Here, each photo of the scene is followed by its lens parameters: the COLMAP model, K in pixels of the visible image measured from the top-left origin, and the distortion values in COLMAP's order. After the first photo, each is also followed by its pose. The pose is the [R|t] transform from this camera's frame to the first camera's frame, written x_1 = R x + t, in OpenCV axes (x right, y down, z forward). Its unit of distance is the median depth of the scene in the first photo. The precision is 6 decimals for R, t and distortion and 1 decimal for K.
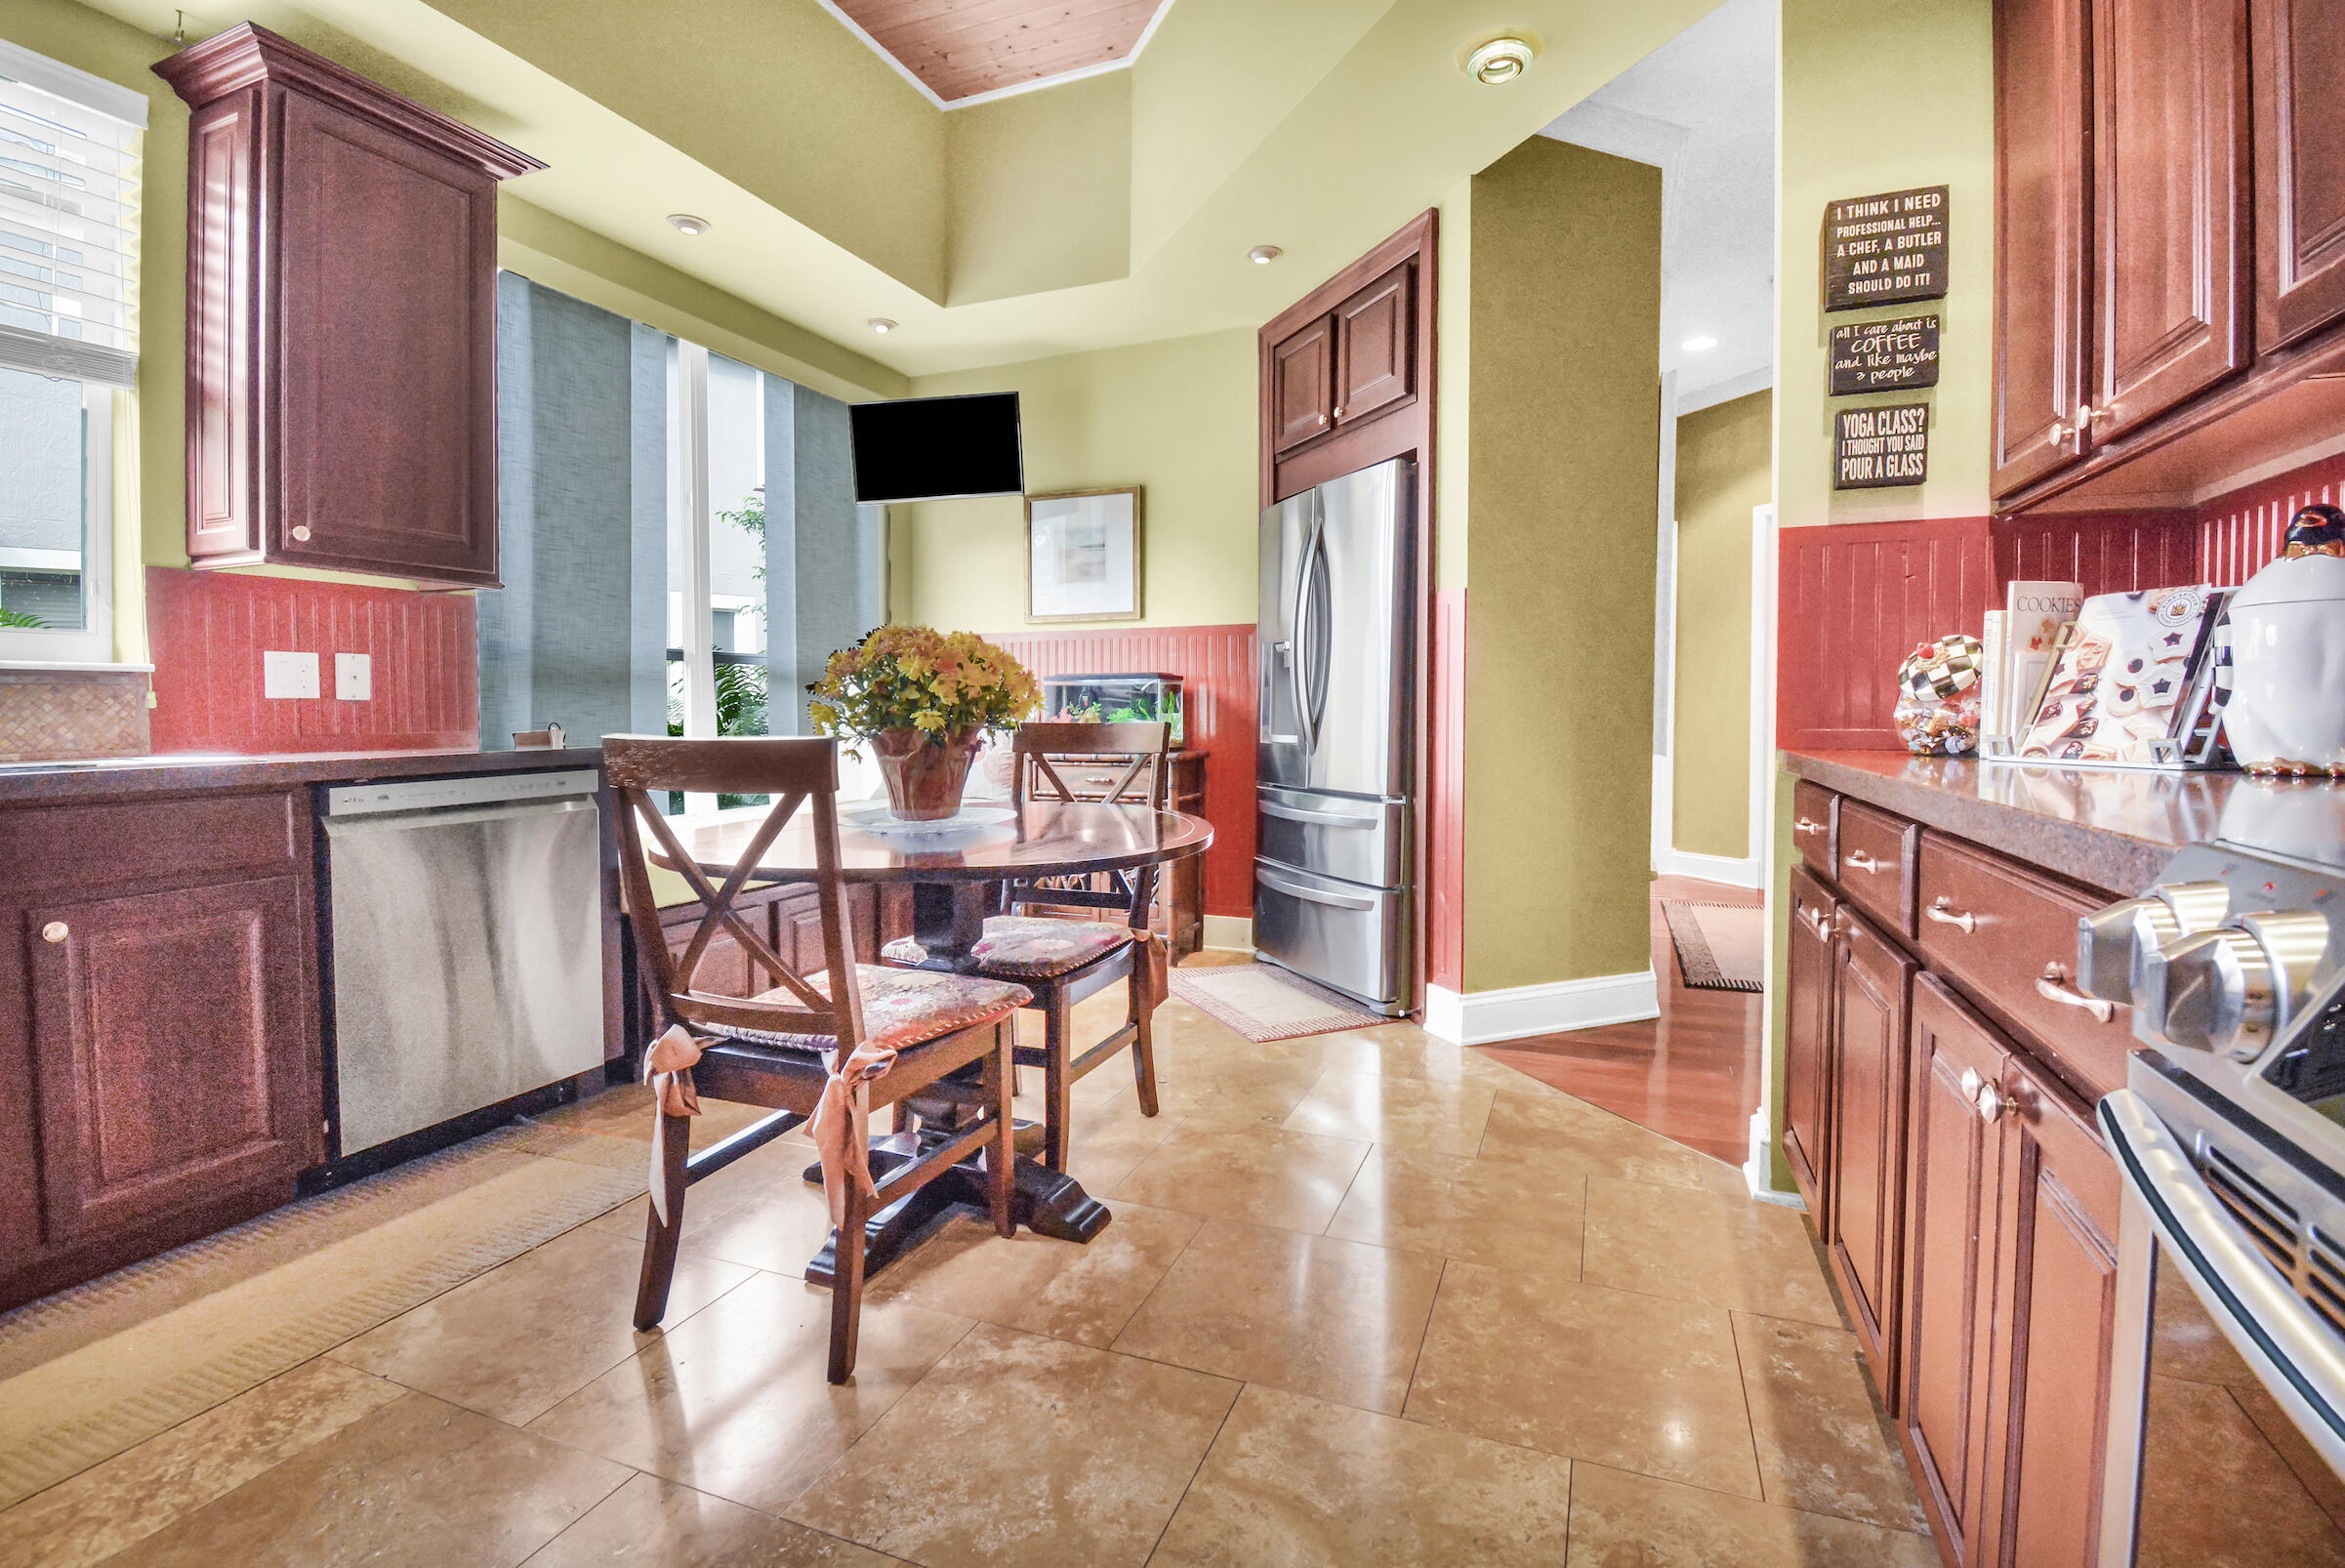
lens RADIAL K [[1079.6, 0, 1188.5], [0, 1079.6, 767.0], [0, 0, 1]] dist [-0.001370, -0.013765]
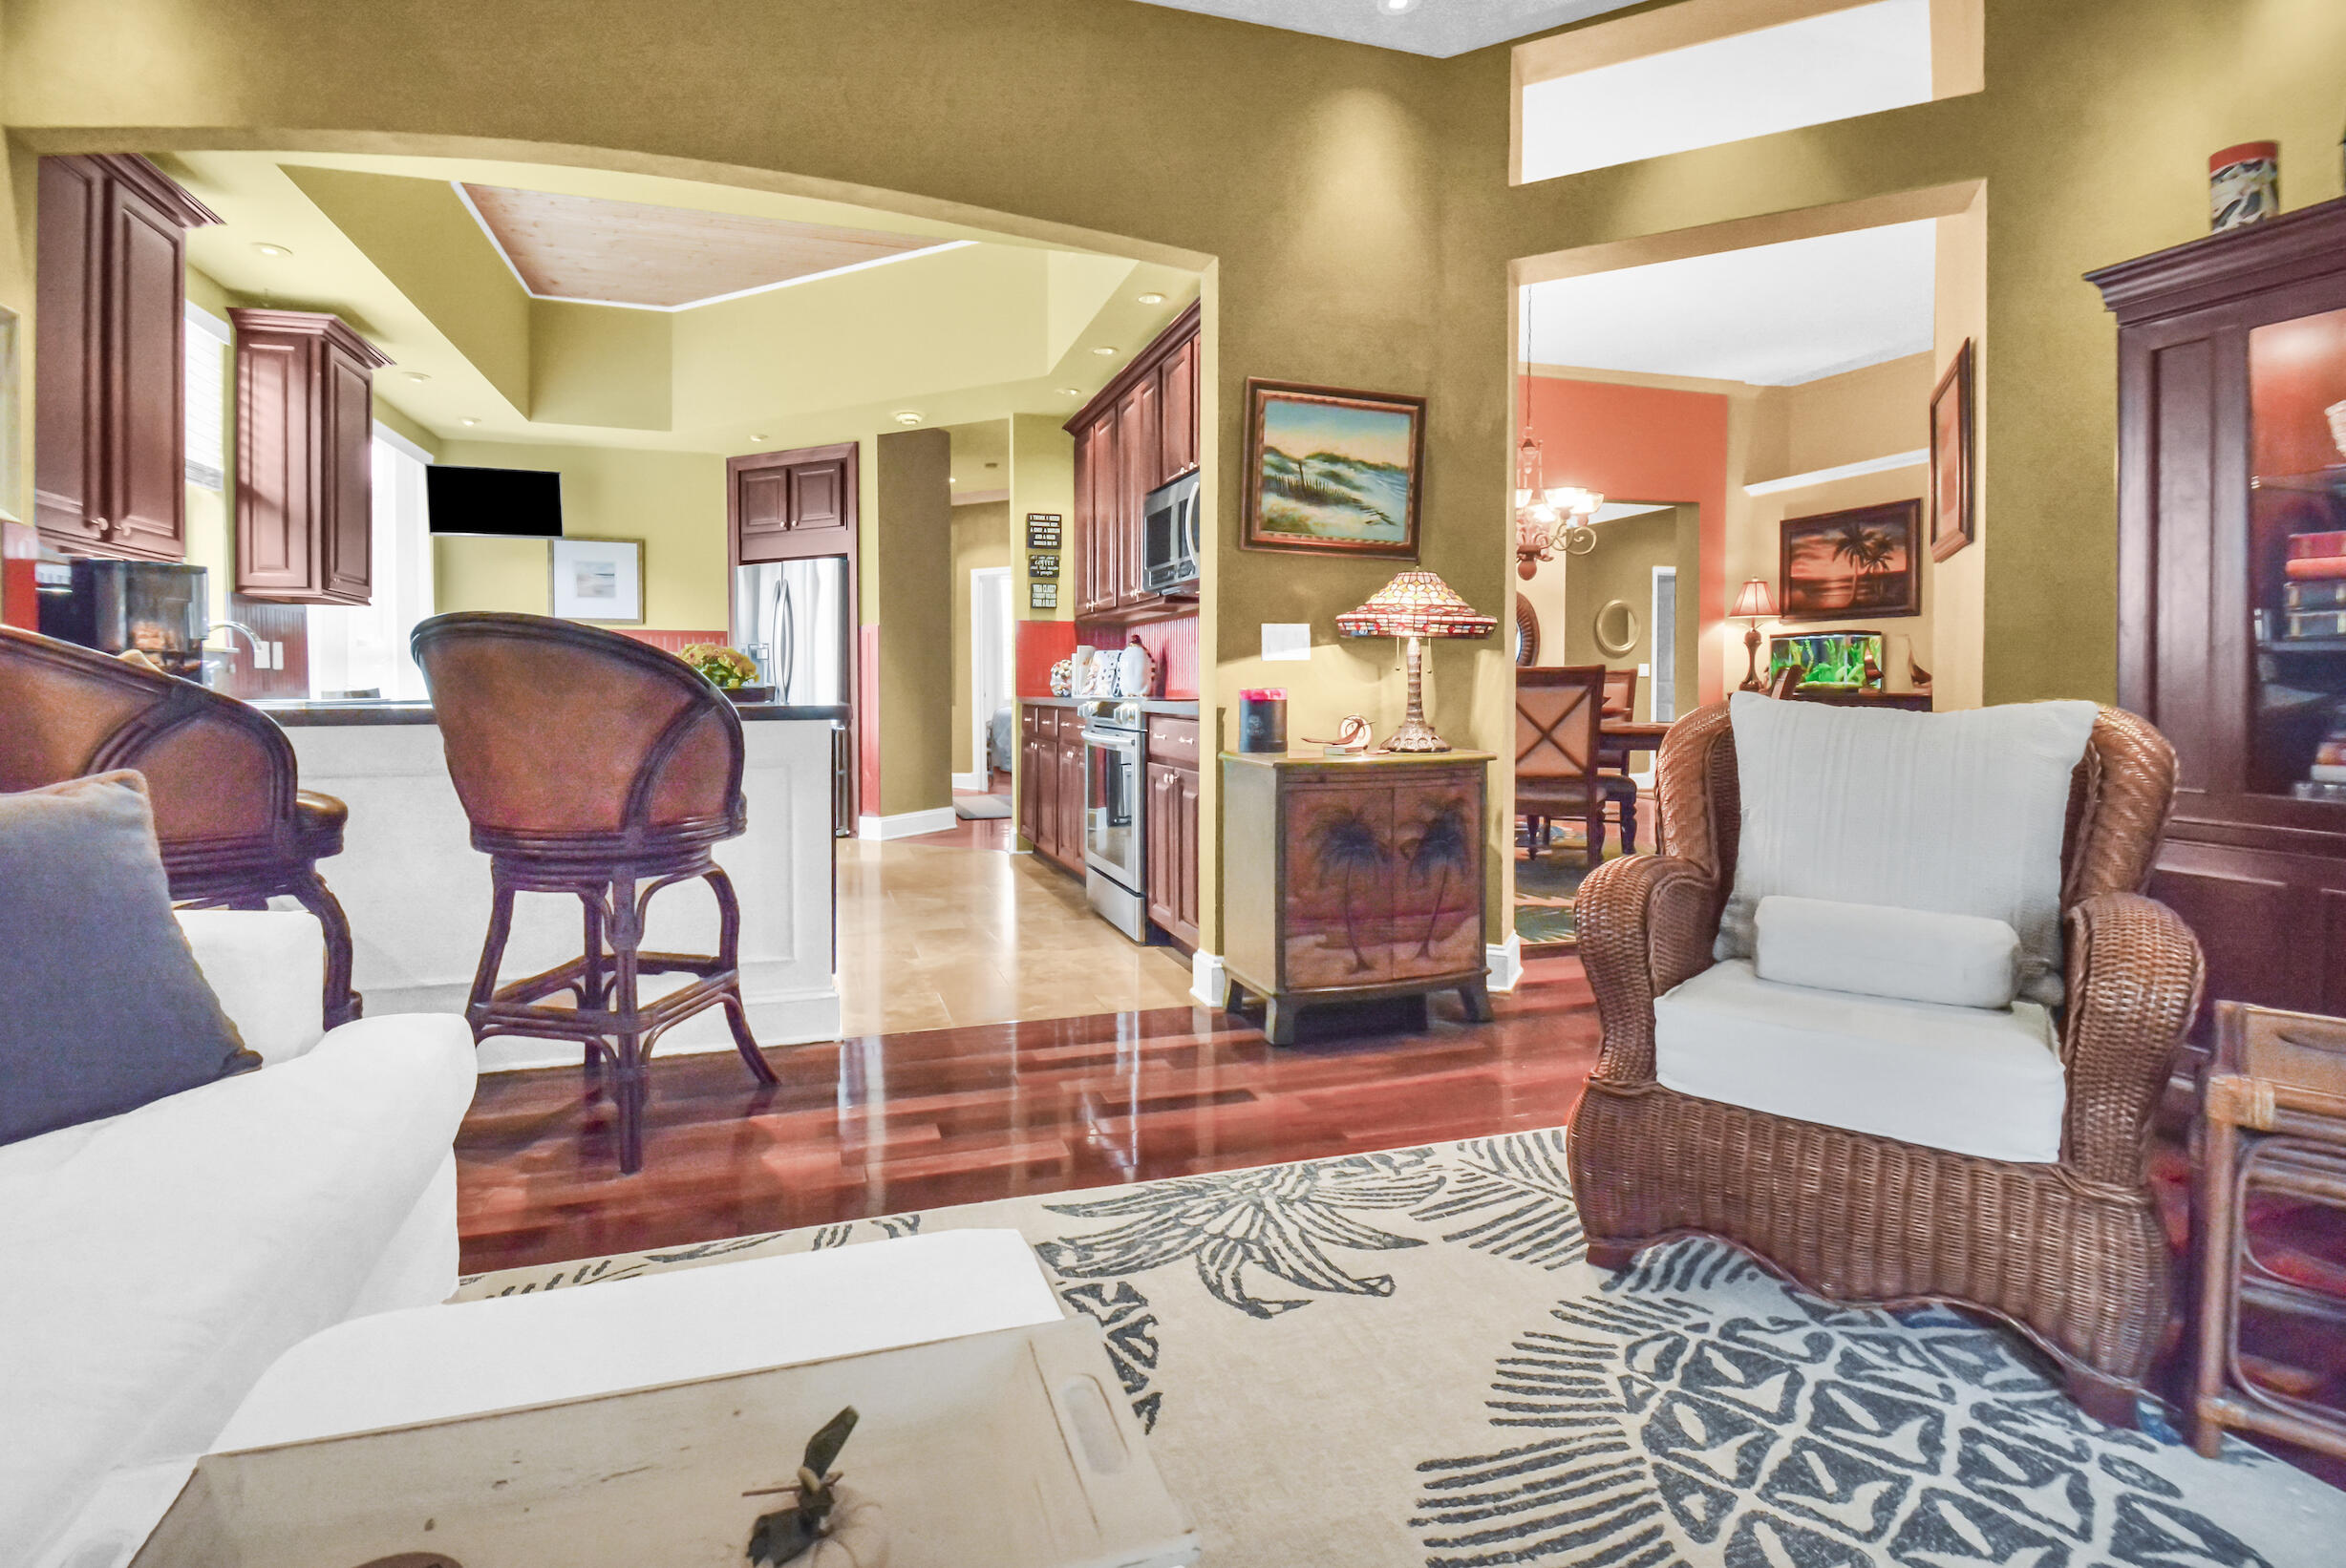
lens RADIAL K [[1079.8, 0, 1133.2], [0, 1079.8, 729.4], [0, 0, 1]] dist [-0.001370, -0.013765]
pose [[0.782547, -0.018991, 0.622302, -0.745291], [0.028367, 0.999584, -0.005167, 0.072159], [-0.621945, 0.021696, 0.782760, -1.074490]]
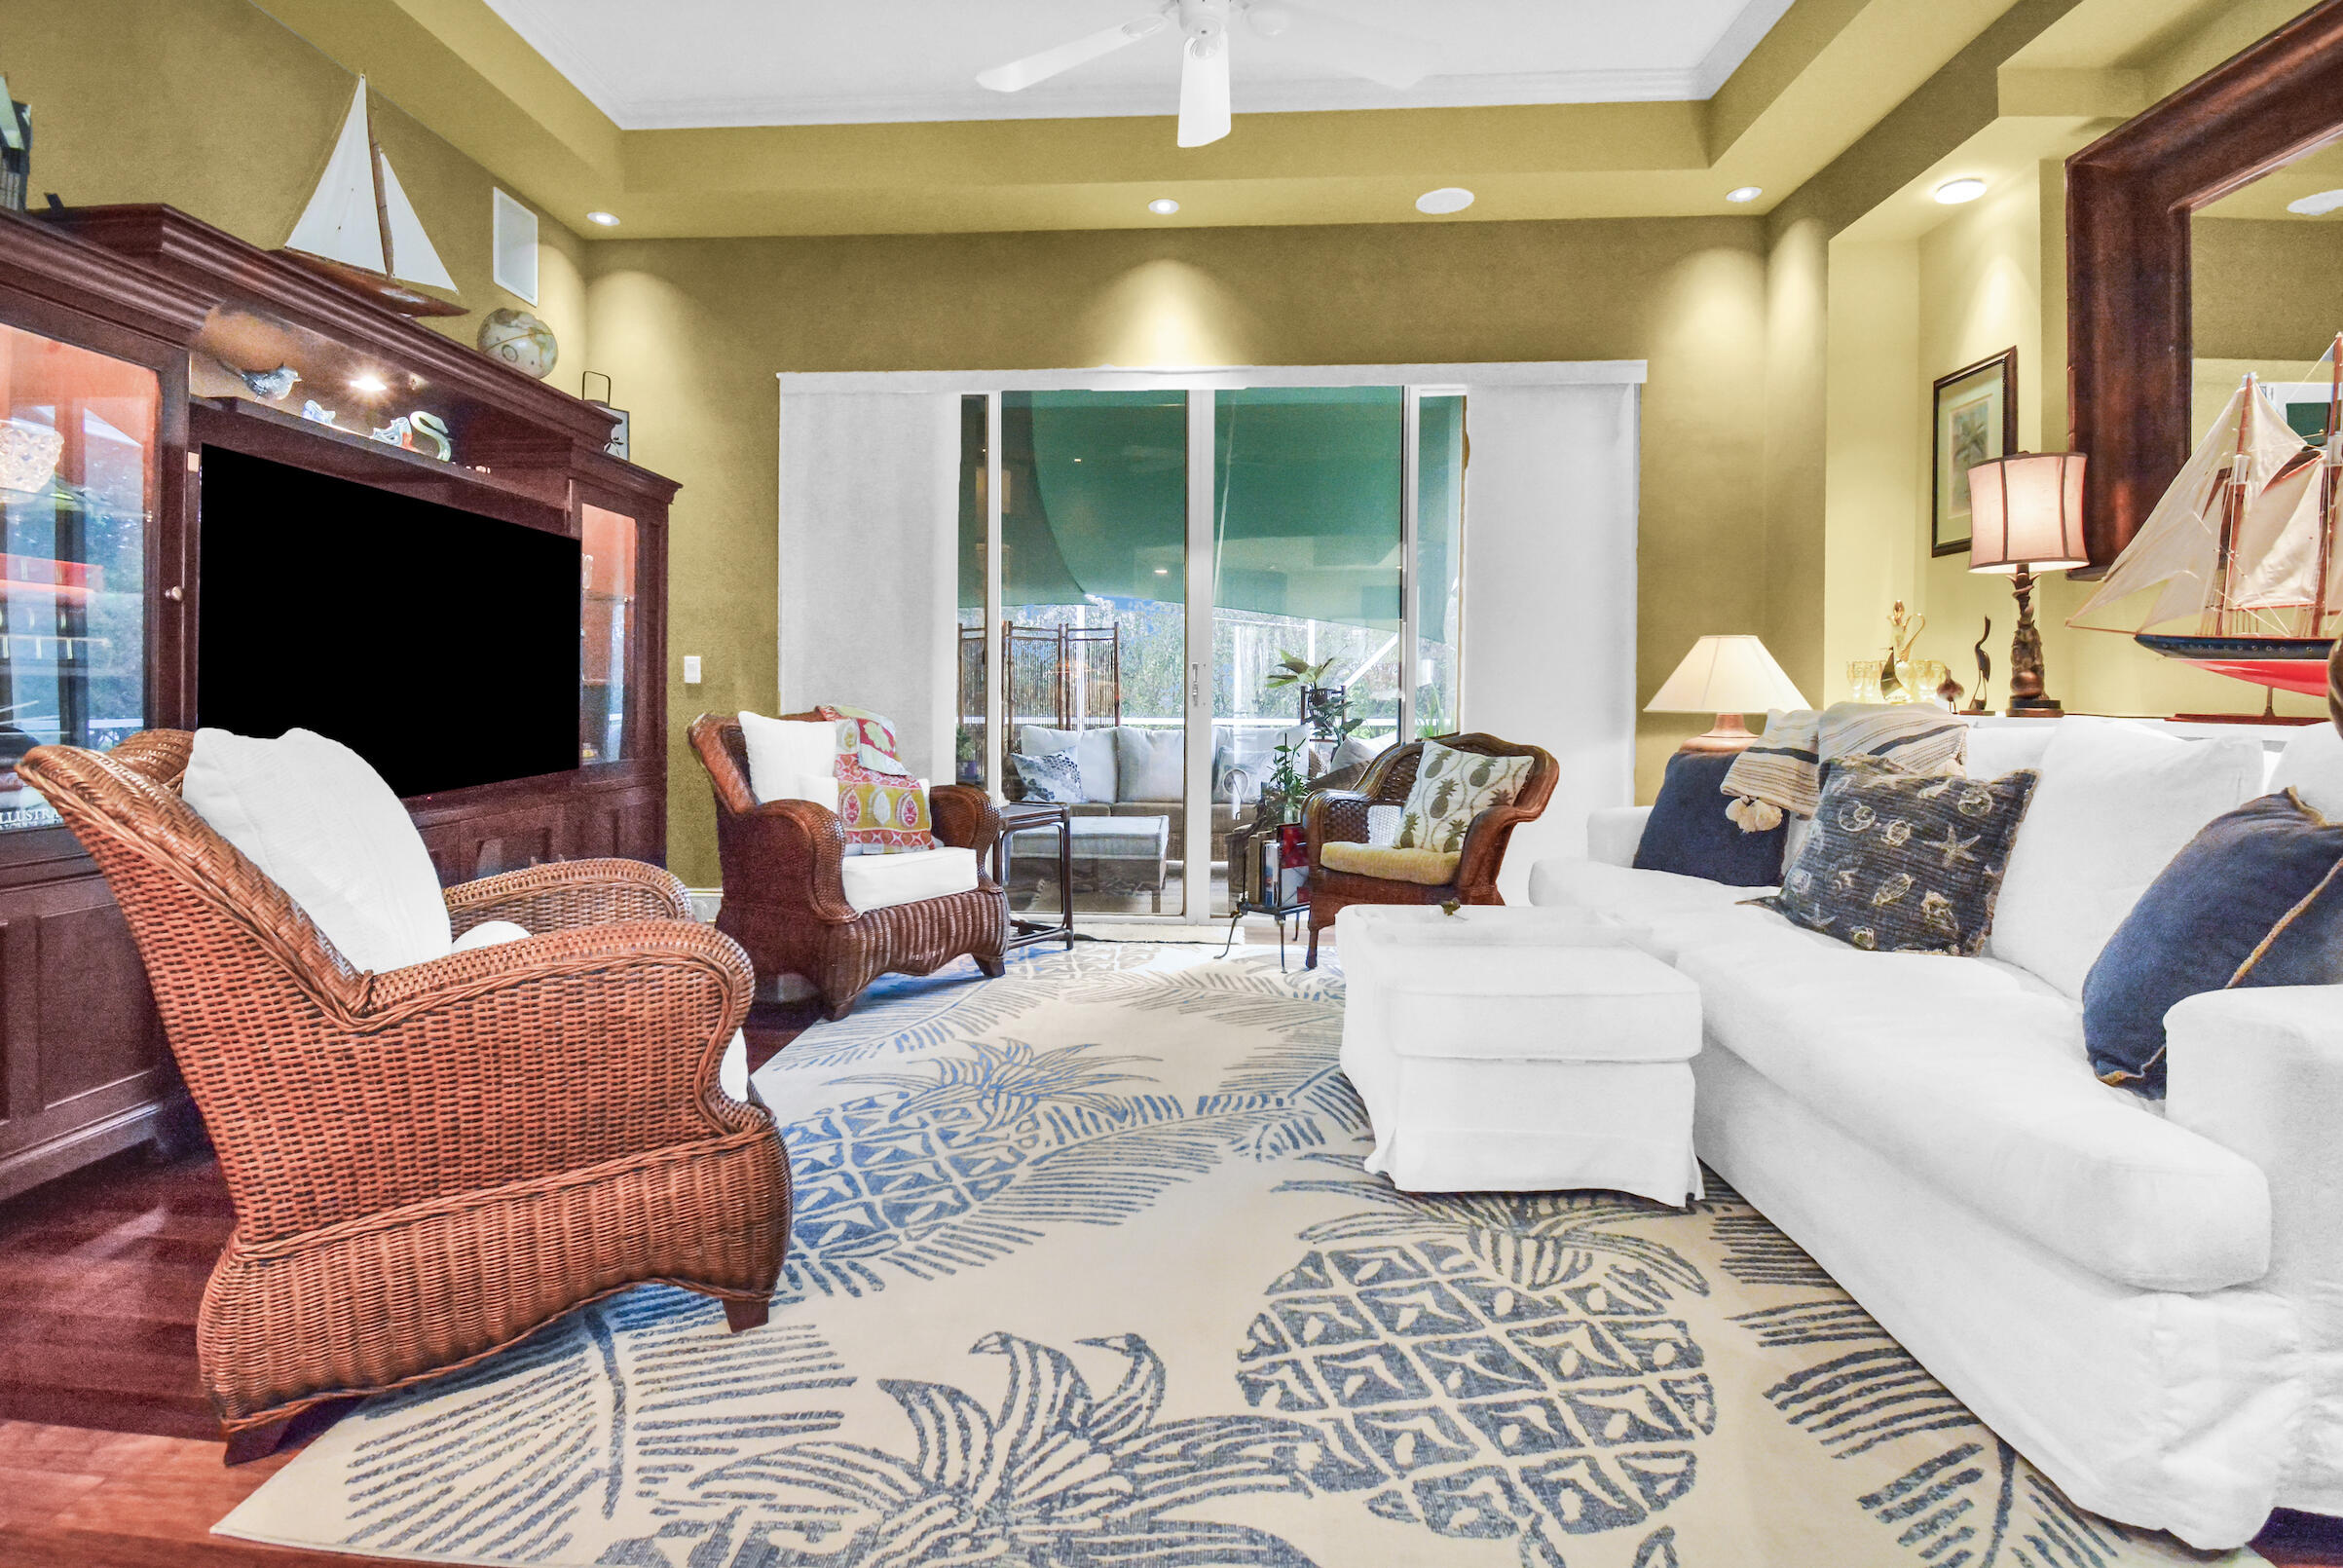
lens RADIAL K [[1102.9, 0, 1112.9], [0, 1102.9, 694.8], [0, 0, 1]] dist [-0.015209, -0.004473]
pose [[-0.959437, 0.004450, -0.281887, -0.194117], [-0.012908, 0.998133, 0.059694, 0.002100], [0.281626, 0.060911, -0.957589, -0.166419]]
